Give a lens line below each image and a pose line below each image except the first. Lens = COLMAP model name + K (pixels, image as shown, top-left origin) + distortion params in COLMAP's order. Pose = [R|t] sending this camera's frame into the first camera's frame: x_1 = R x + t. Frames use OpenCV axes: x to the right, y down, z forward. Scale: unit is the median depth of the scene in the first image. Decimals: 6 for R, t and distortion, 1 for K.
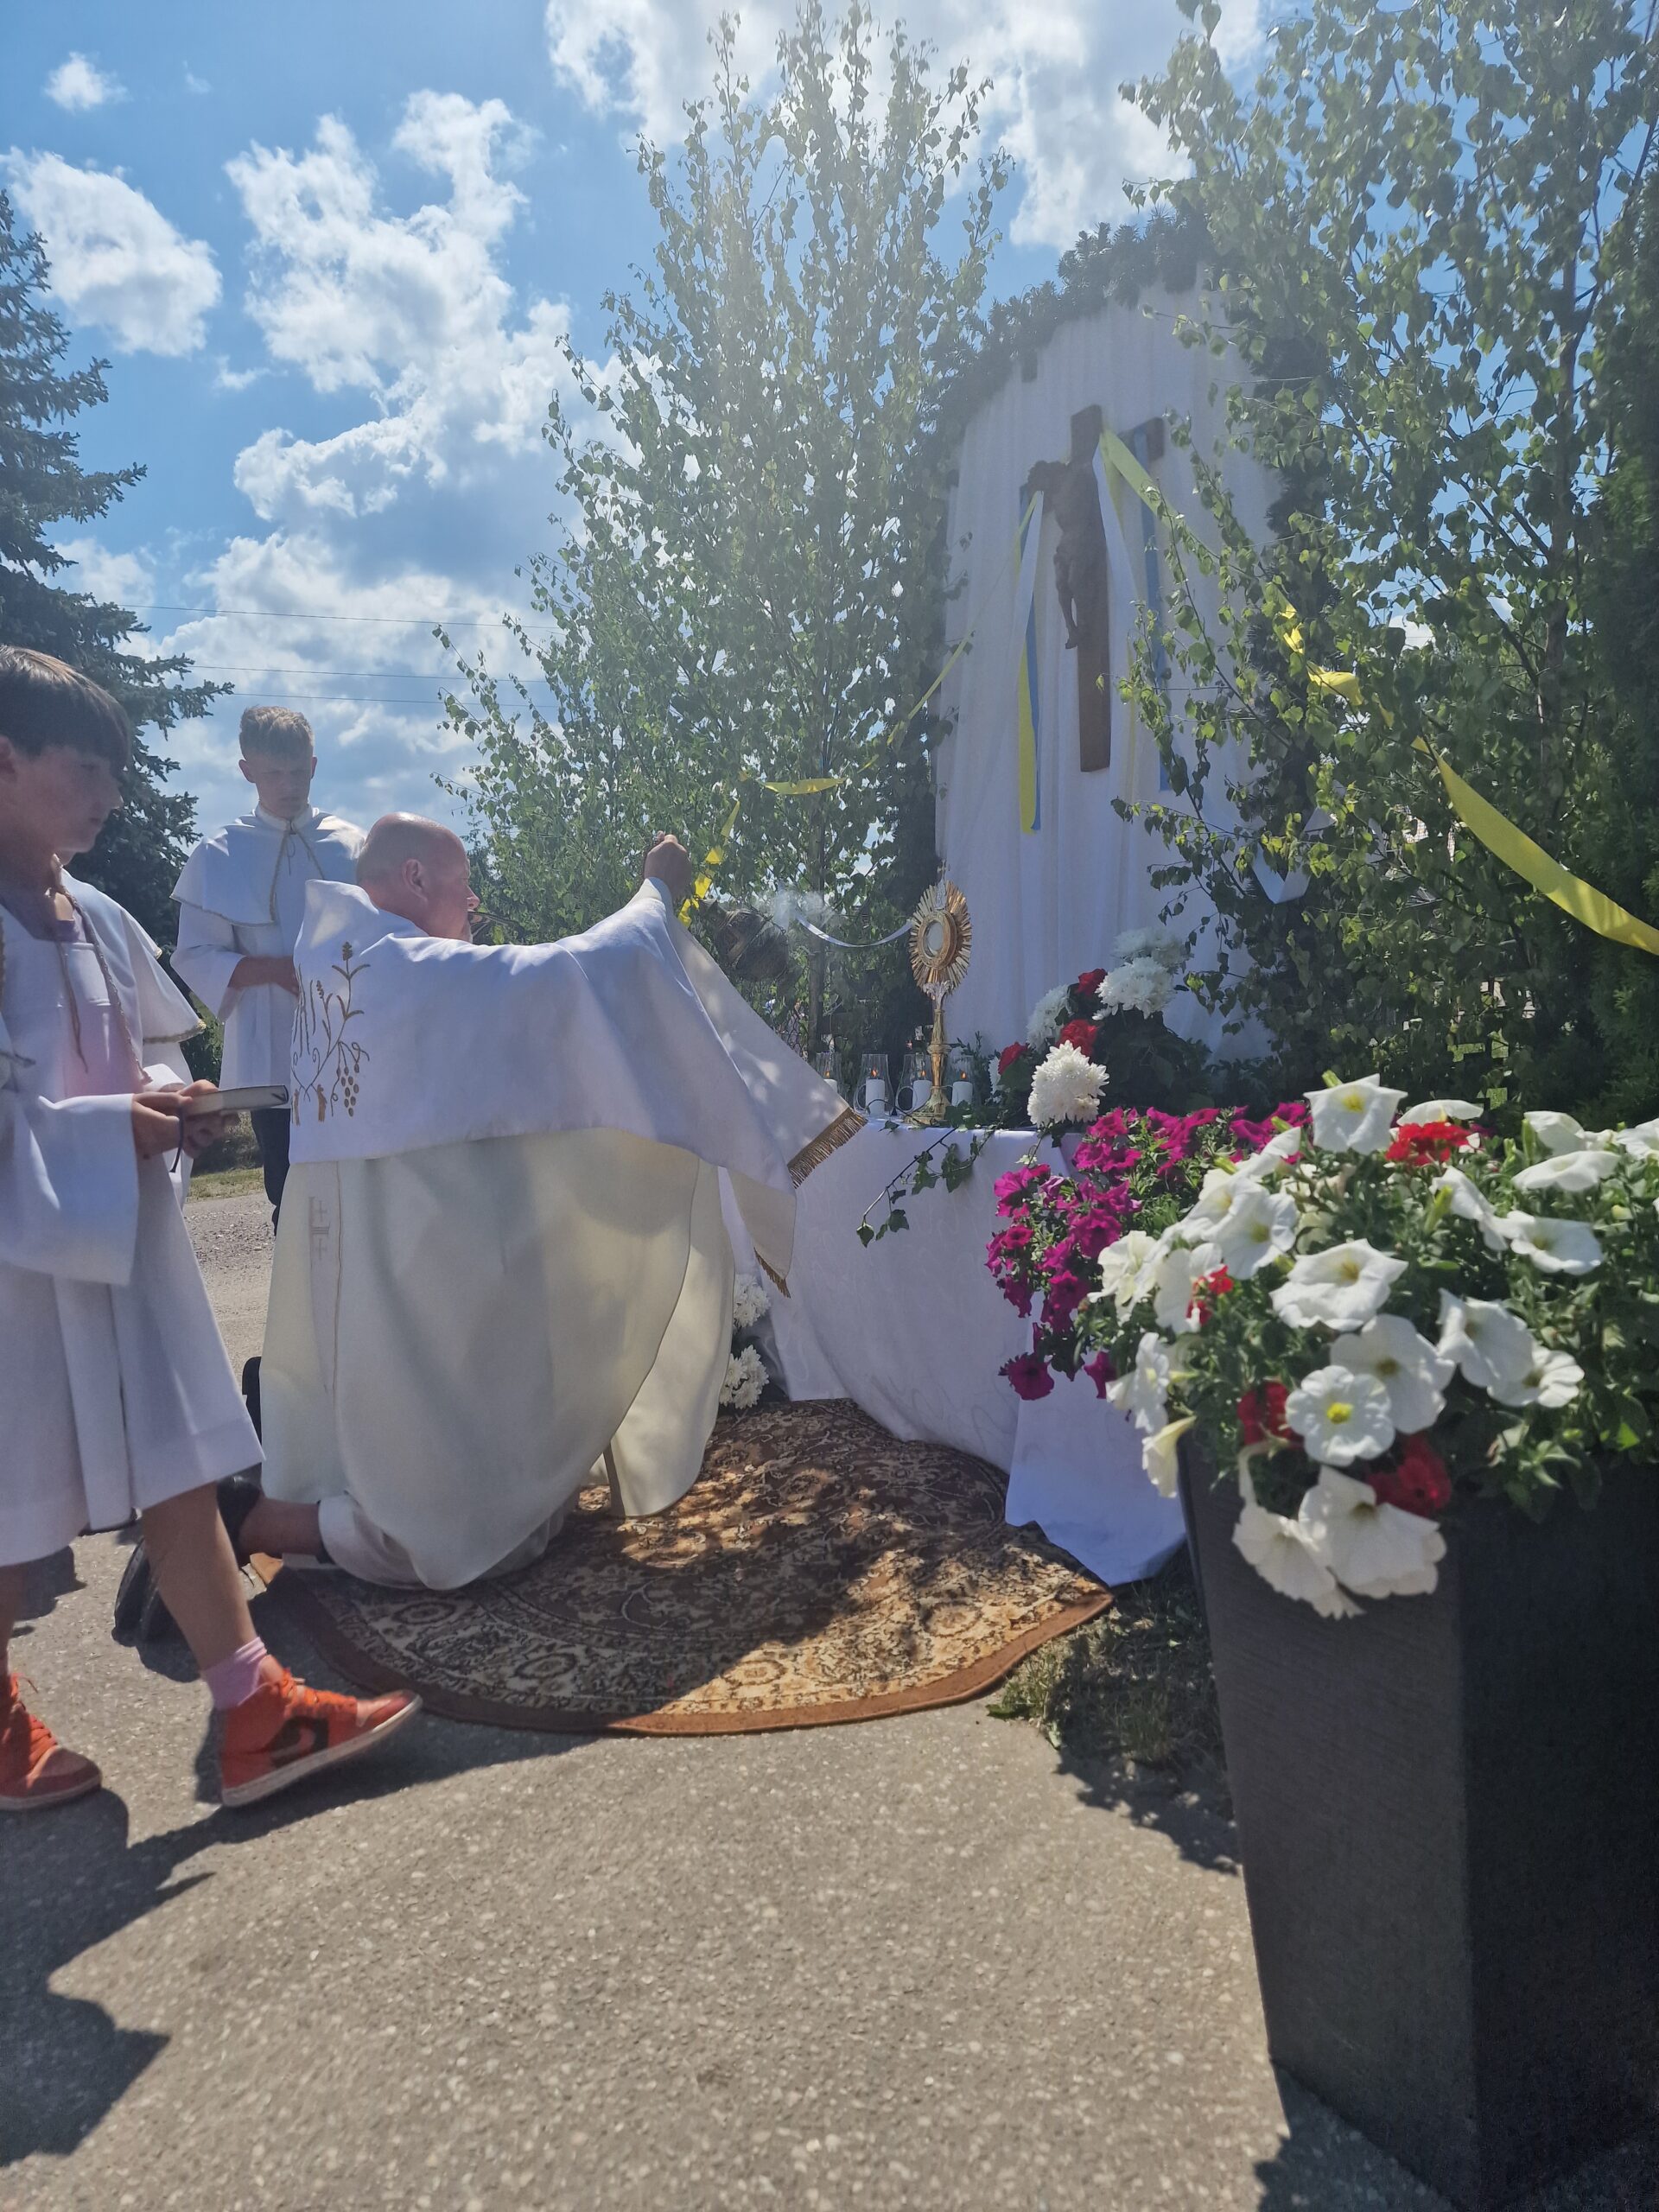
lens RADIAL K [[1486.9, 0, 864.6], [0, 1486.9, 1106.2], [0, 0, 1]] dist [0.000295, -0.031222]
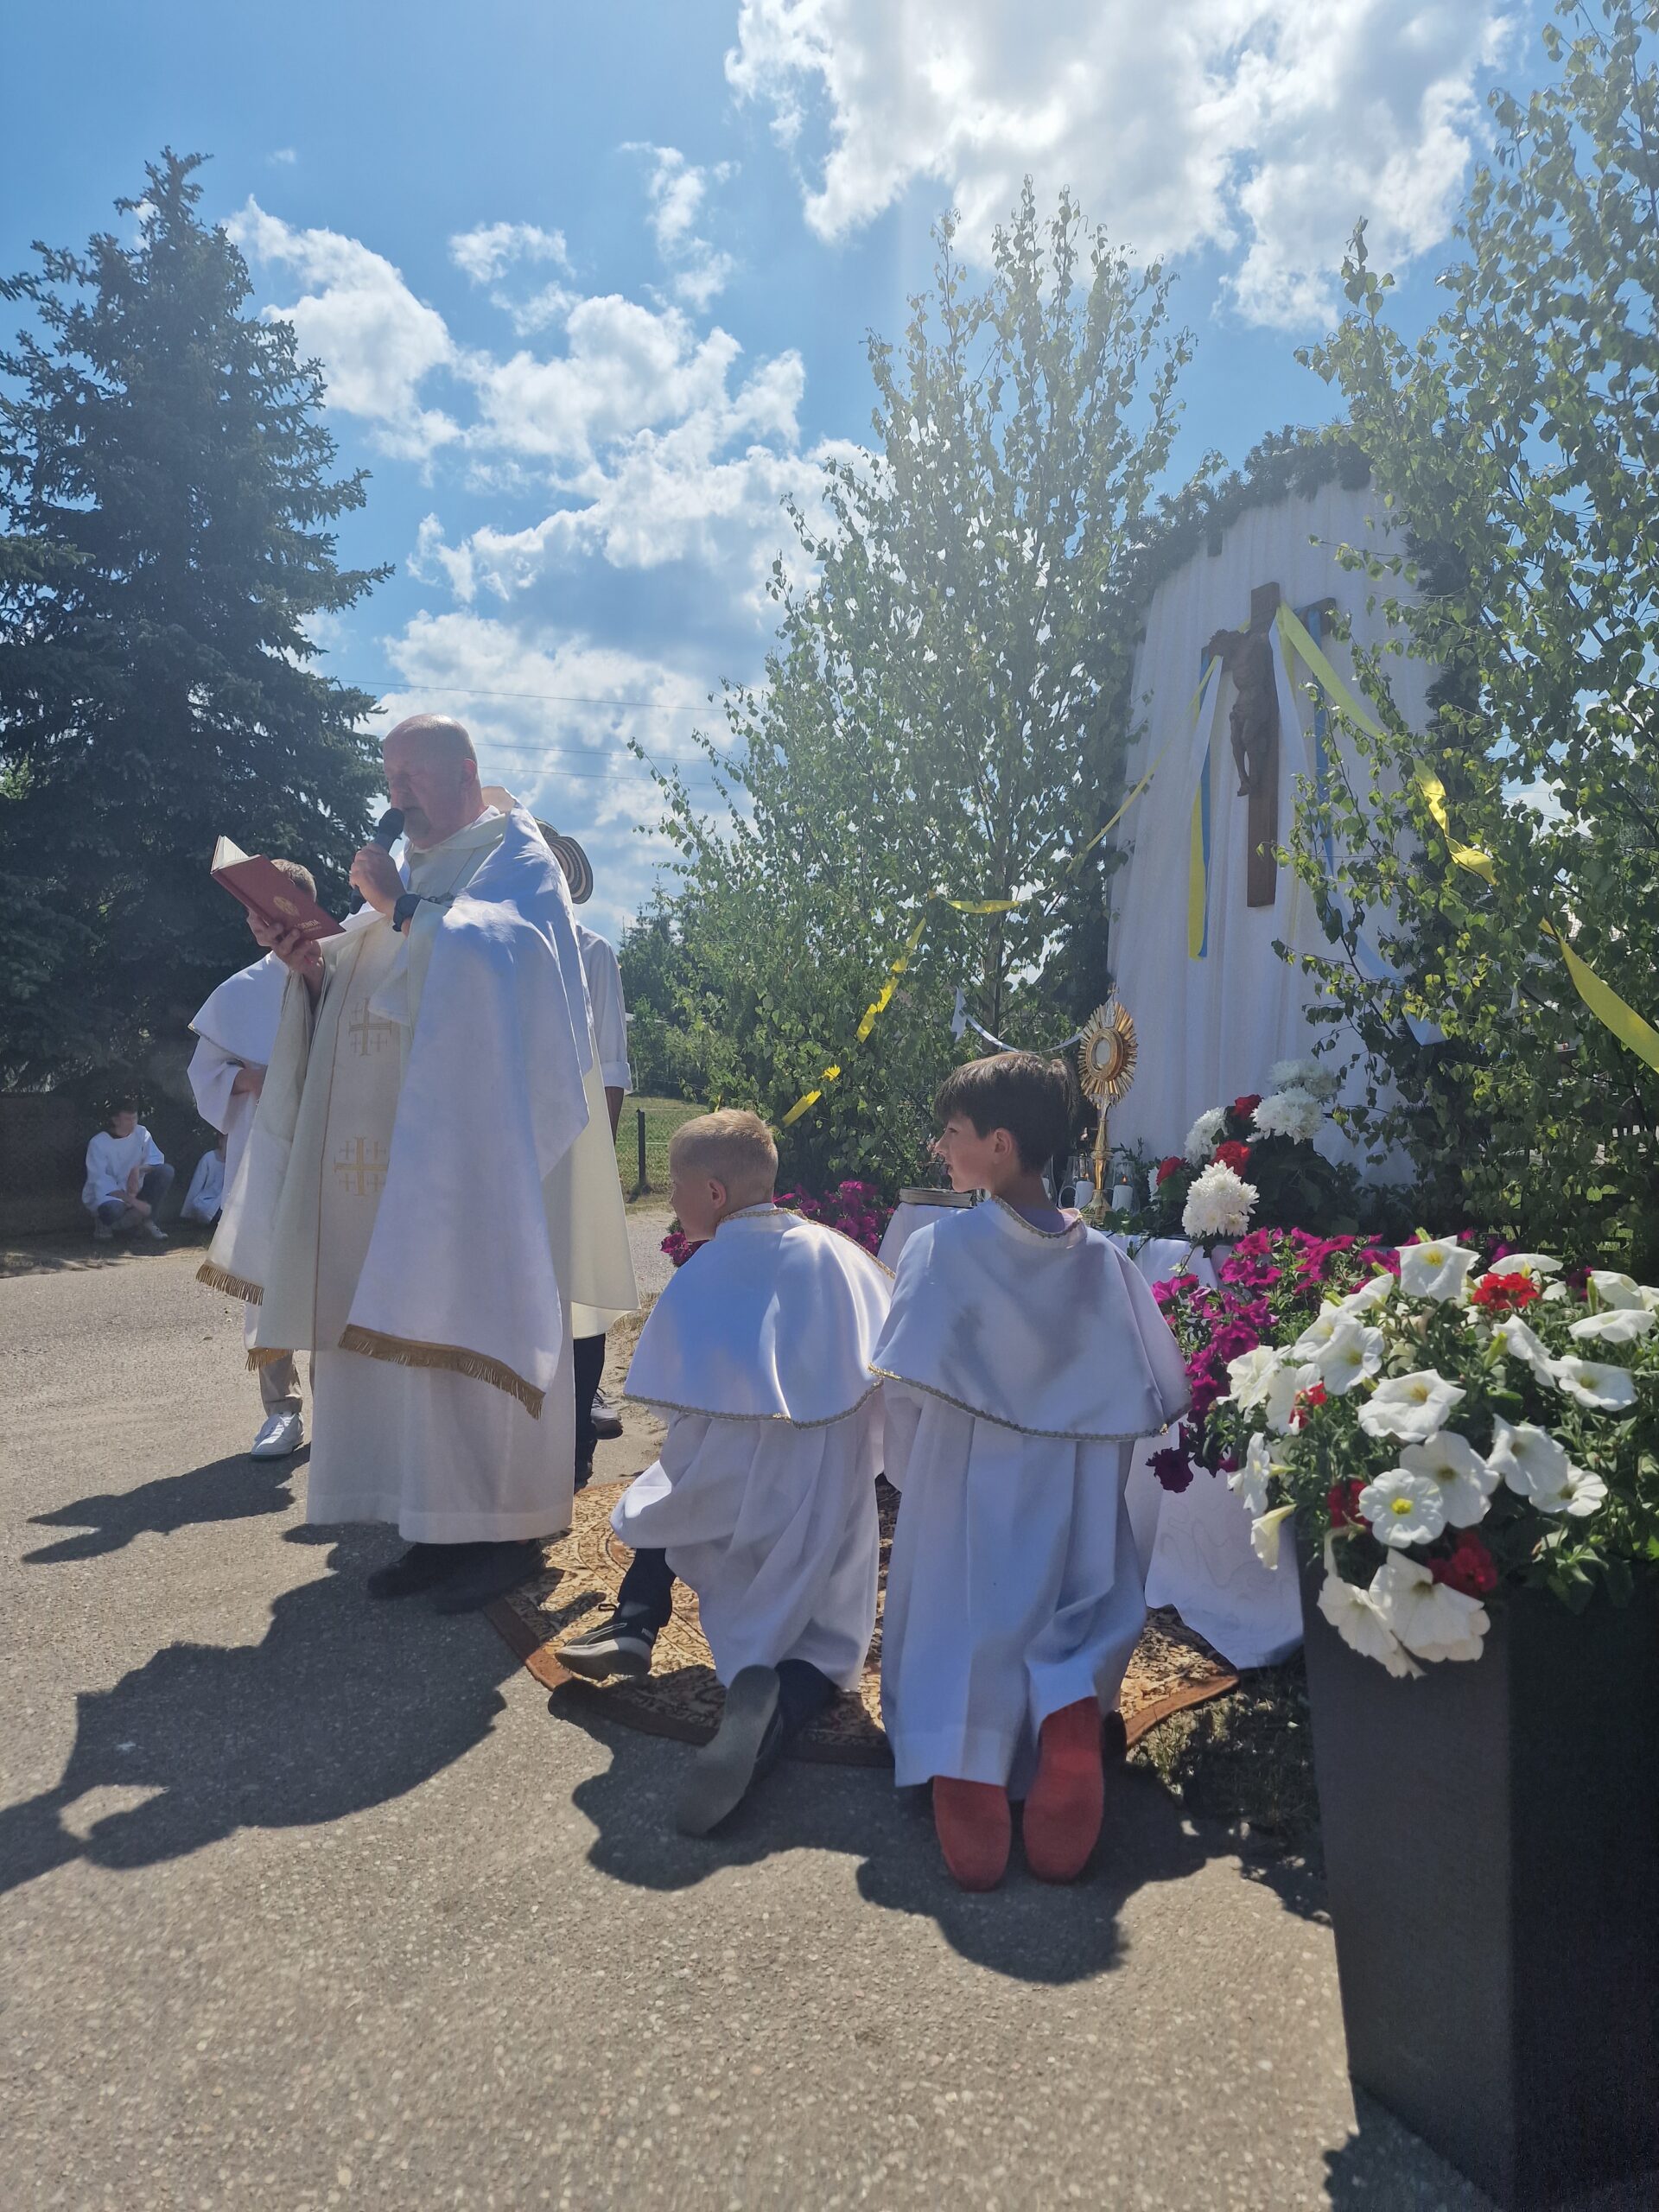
lens RADIAL K [[1483.0, 0, 834.5], [0, 1483.0, 1089.2], [0, 0, 1]] dist [-0.008295, -0.003342]
pose [[0.990333, 0.046899, -0.130544, -0.008750], [-0.055142, 0.996658, -0.060262, -0.029400], [0.127282, 0.066878, 0.989609, -0.214973]]
